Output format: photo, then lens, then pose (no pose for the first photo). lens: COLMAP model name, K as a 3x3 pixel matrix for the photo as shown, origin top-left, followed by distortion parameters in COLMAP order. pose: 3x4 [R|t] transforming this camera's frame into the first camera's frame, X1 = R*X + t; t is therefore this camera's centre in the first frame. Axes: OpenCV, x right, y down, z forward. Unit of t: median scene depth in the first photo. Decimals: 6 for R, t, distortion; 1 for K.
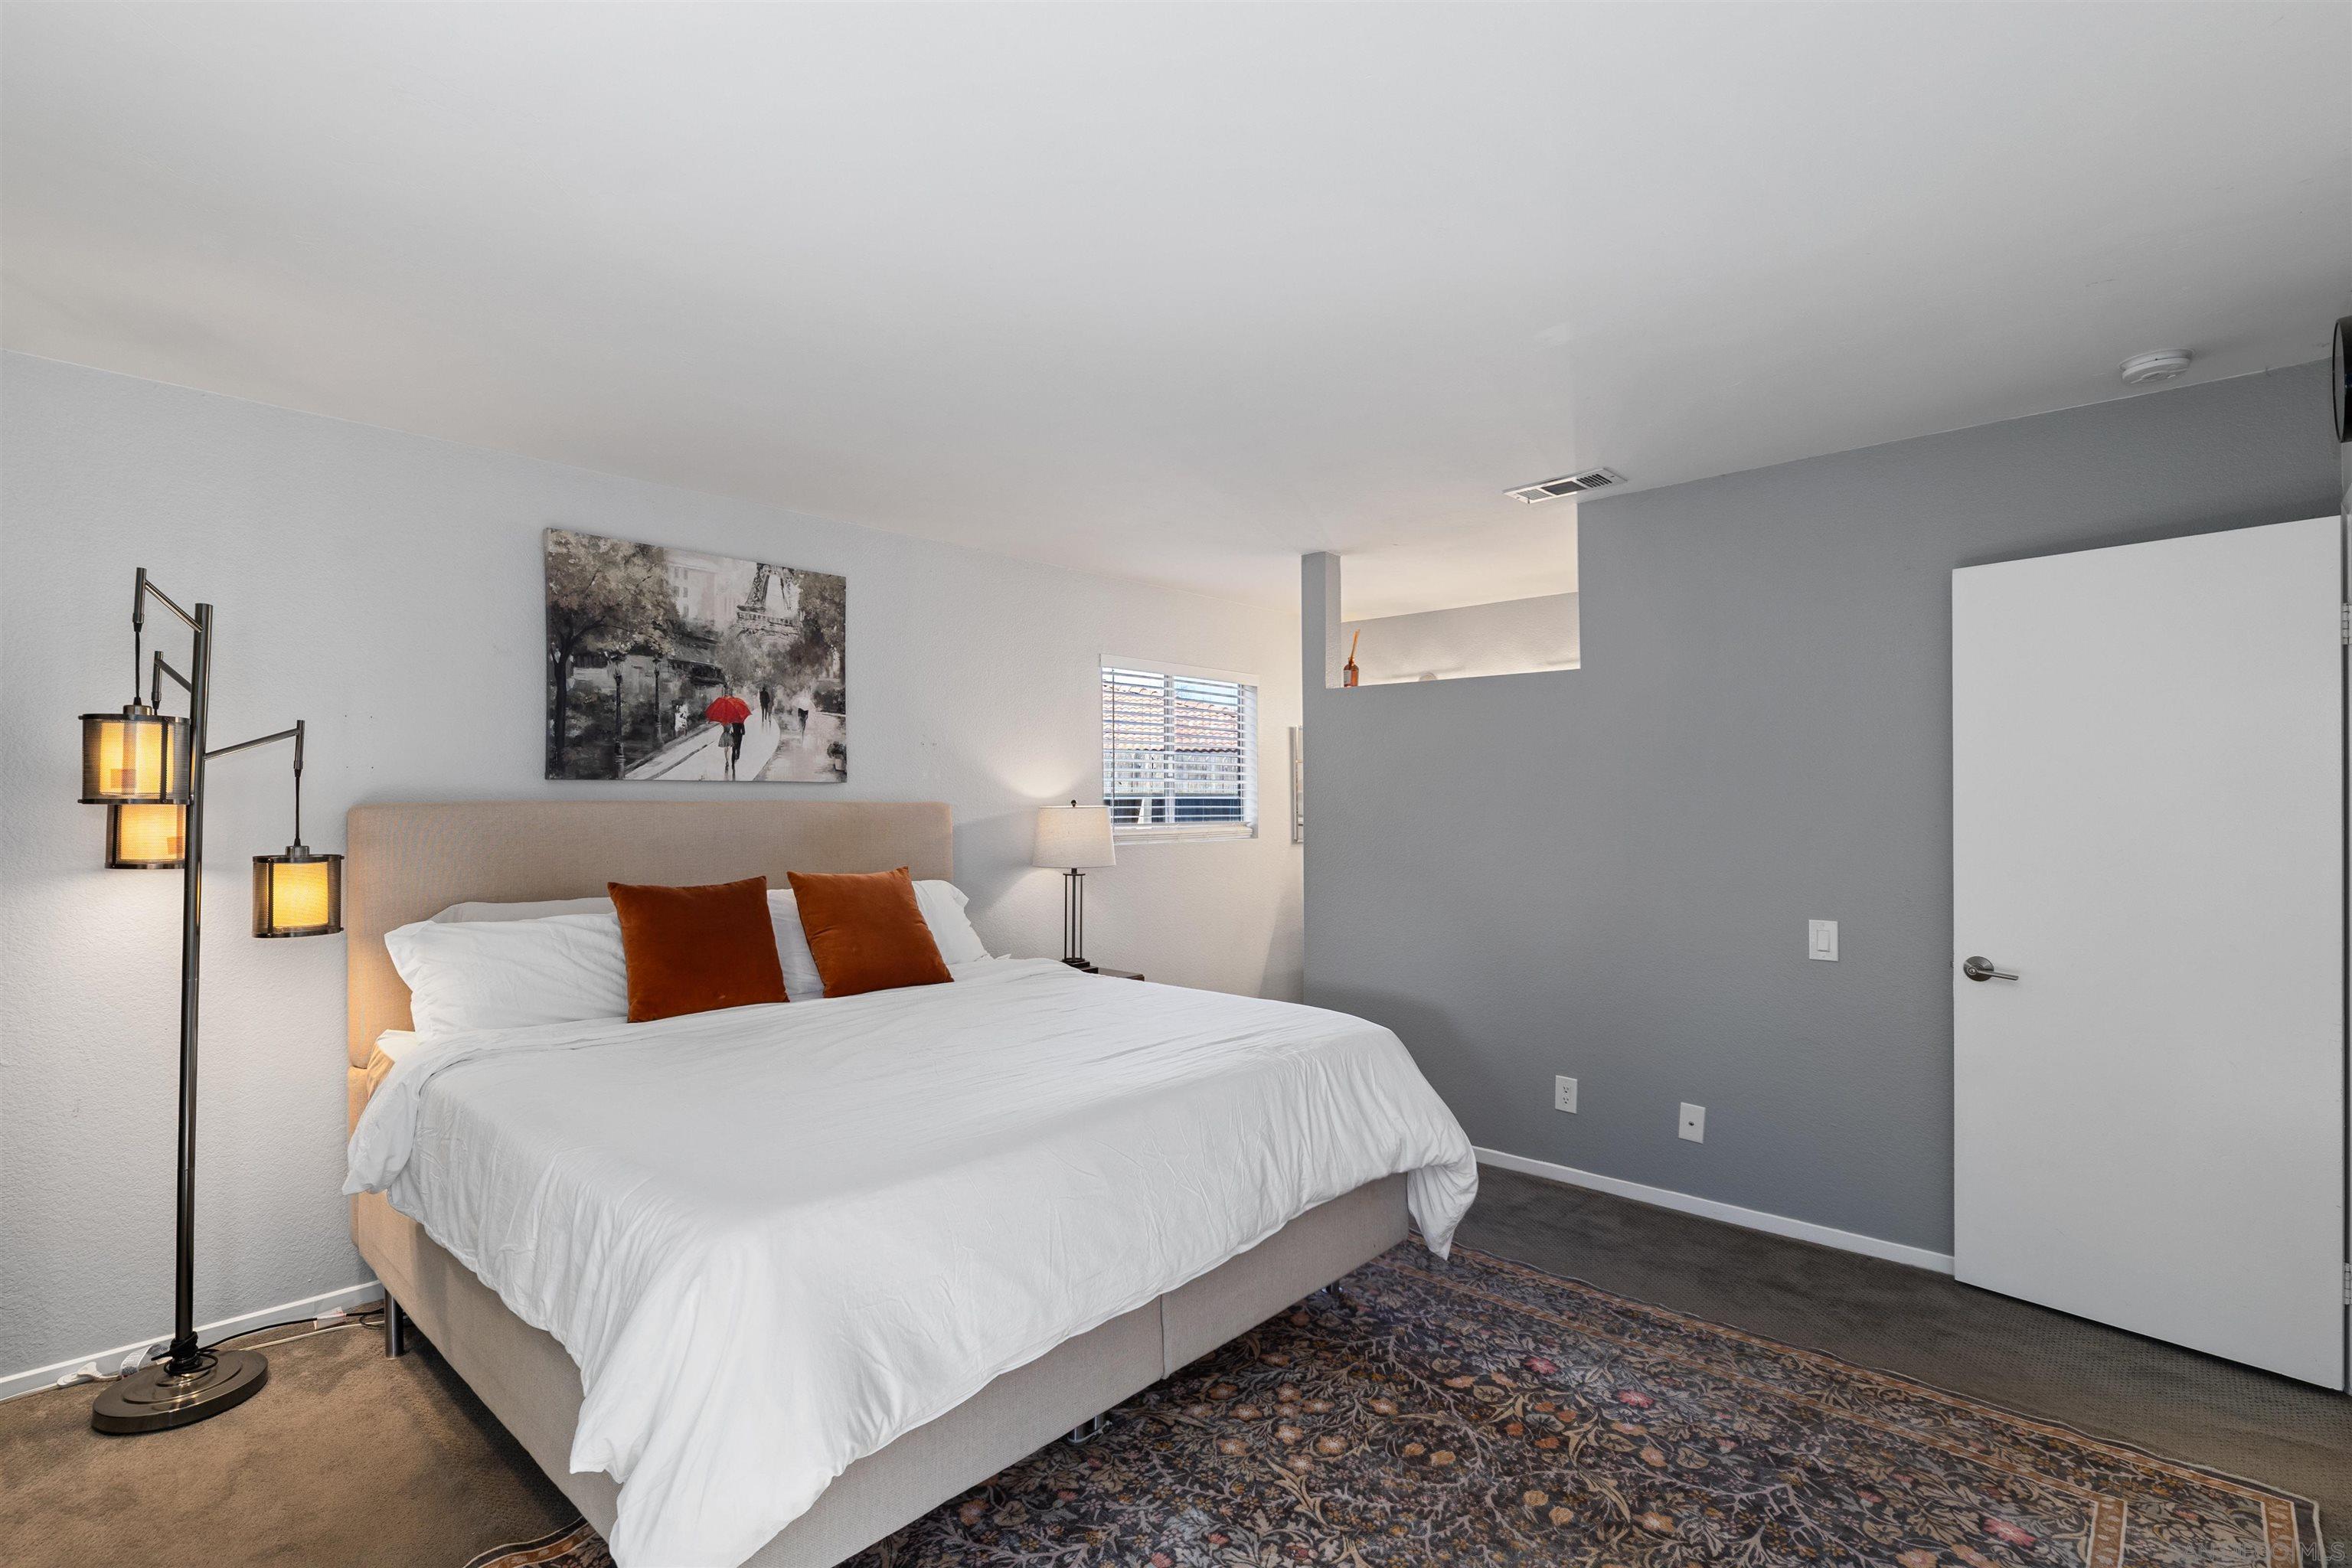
lens RADIAL K [[1099.9, 0, 1183.7], [0, 1099.9, 795.7], [0, 0, 1]] dist [0.000079, -0.000101]
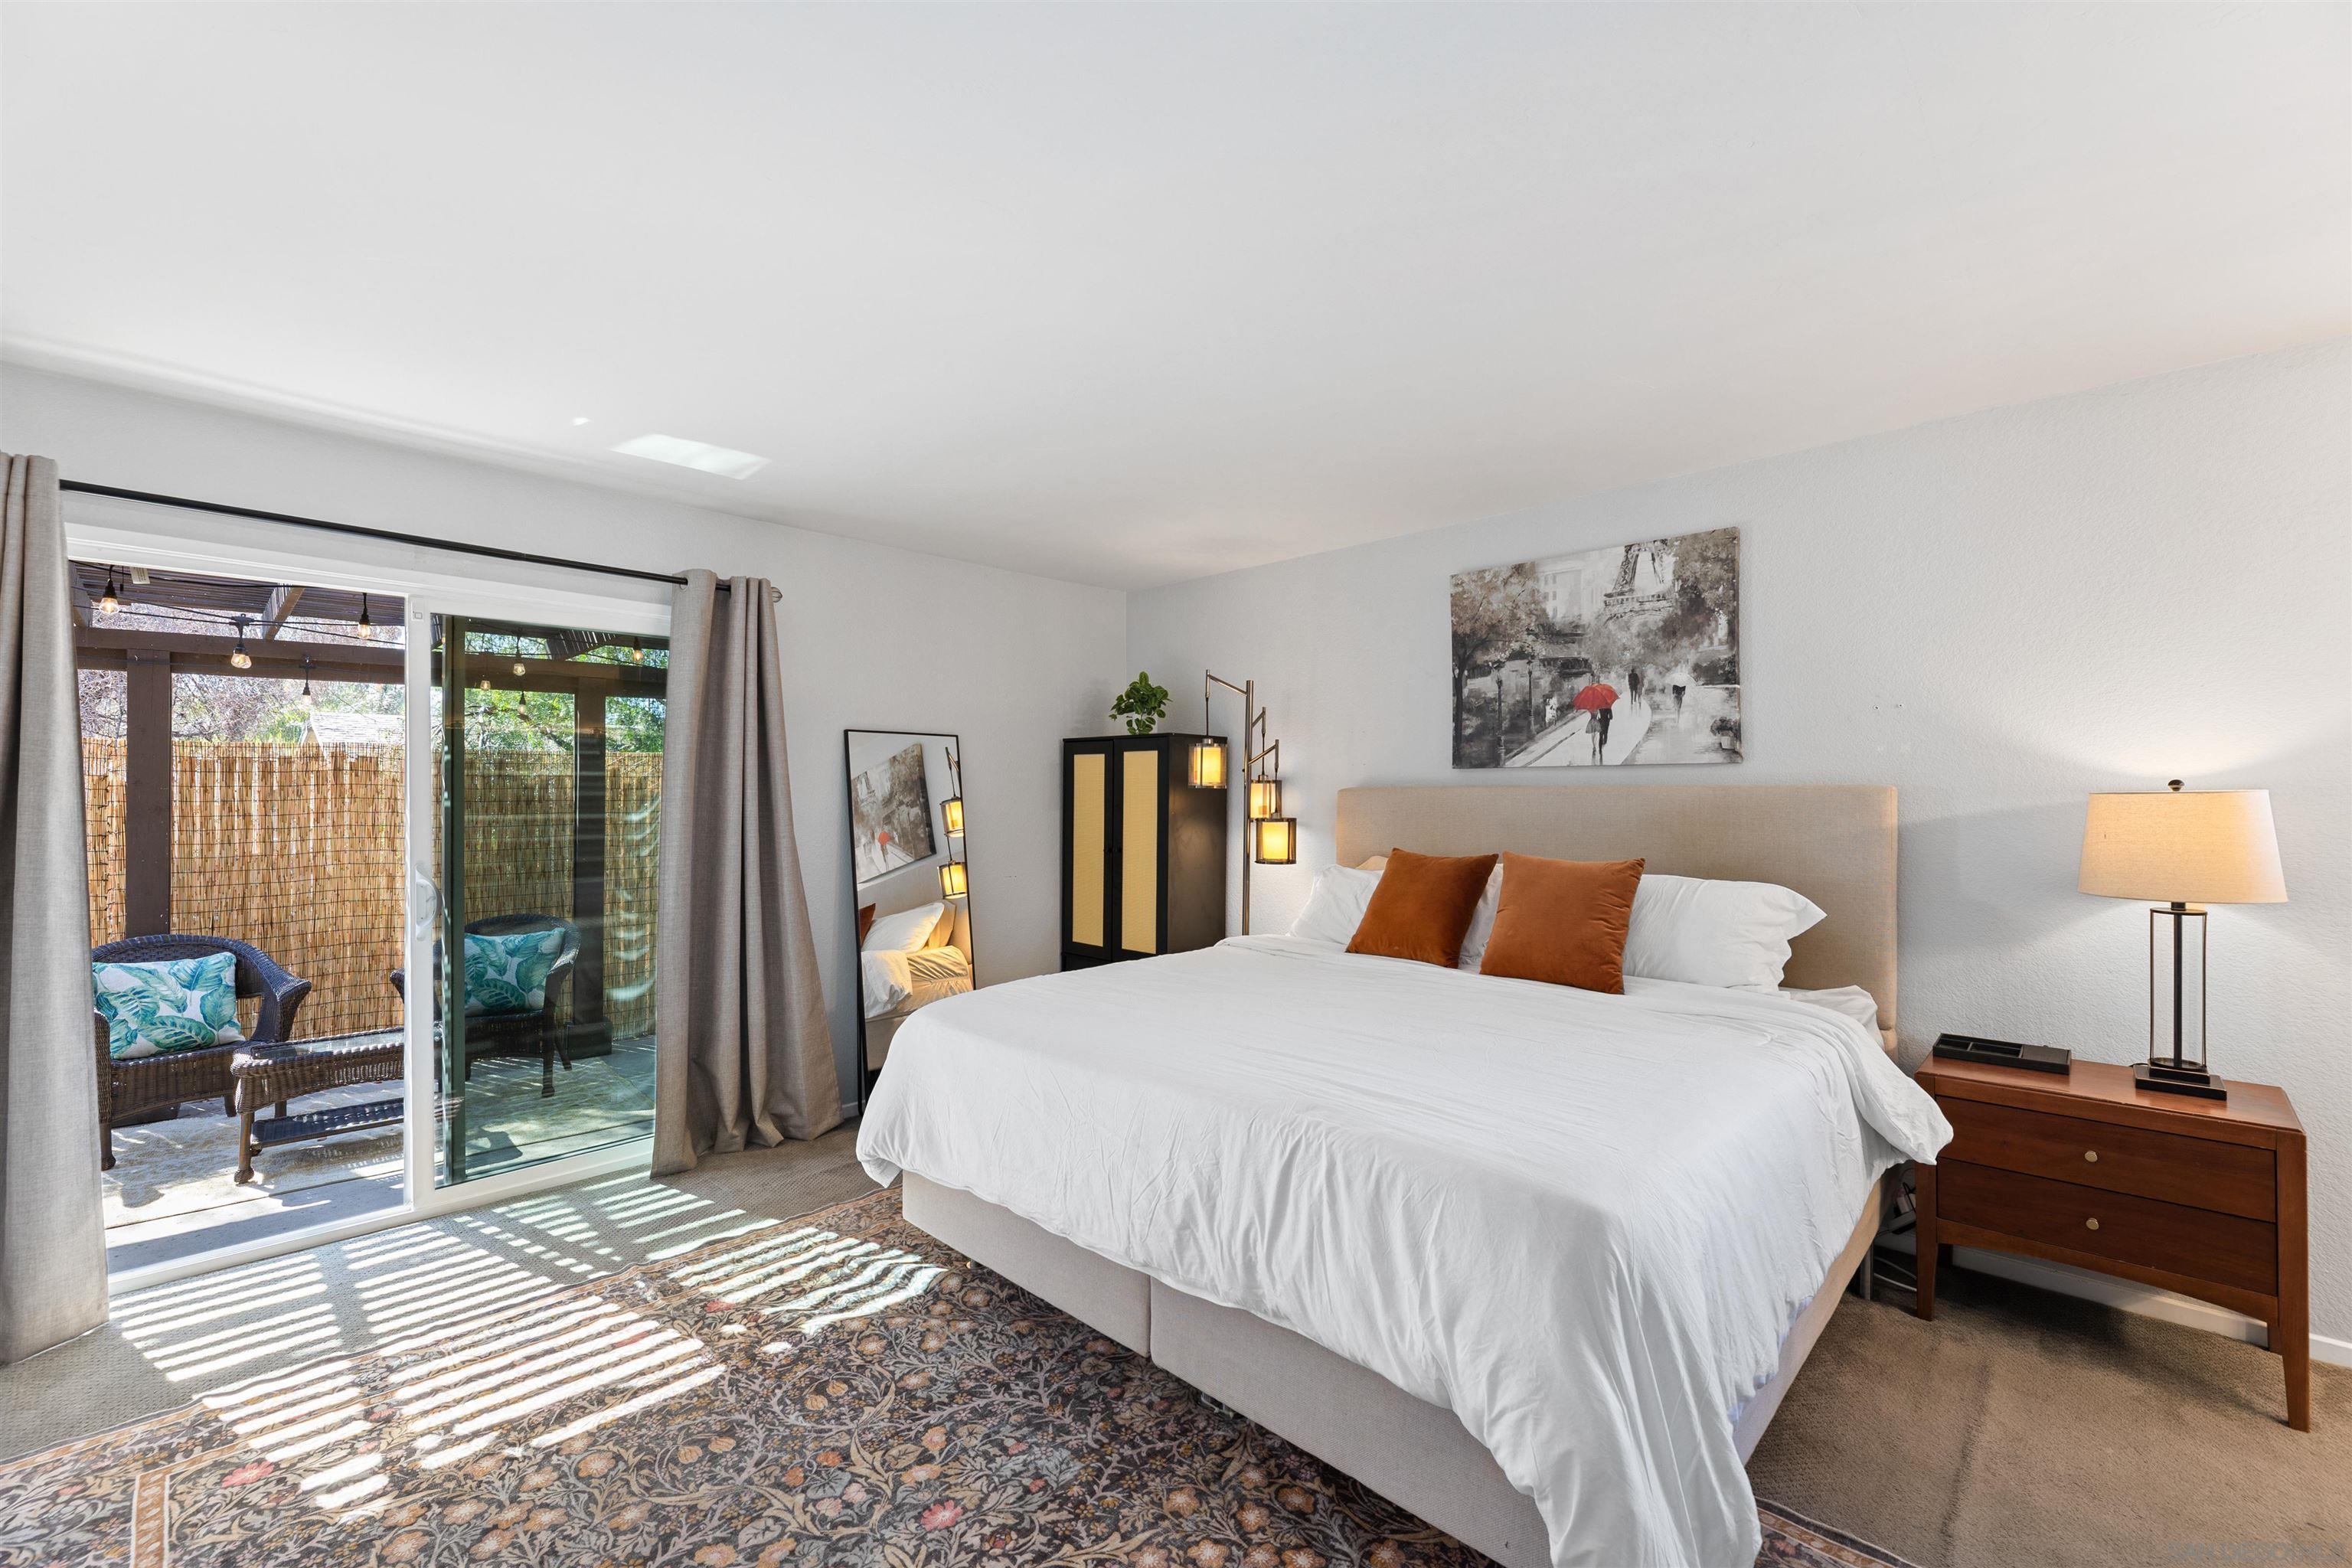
lens RADIAL K [[986.4, 0, 1176.5], [0, 986.4, 779.8], [0, 0, 1]] dist [0.001500, -0.000467]
pose [[-0.035713, -0.009695, -0.999315, 0.545952], [0.007292, 0.999924, -0.009961, 0.006832], [0.999335, -0.007643, -0.035640, 0.655922]]
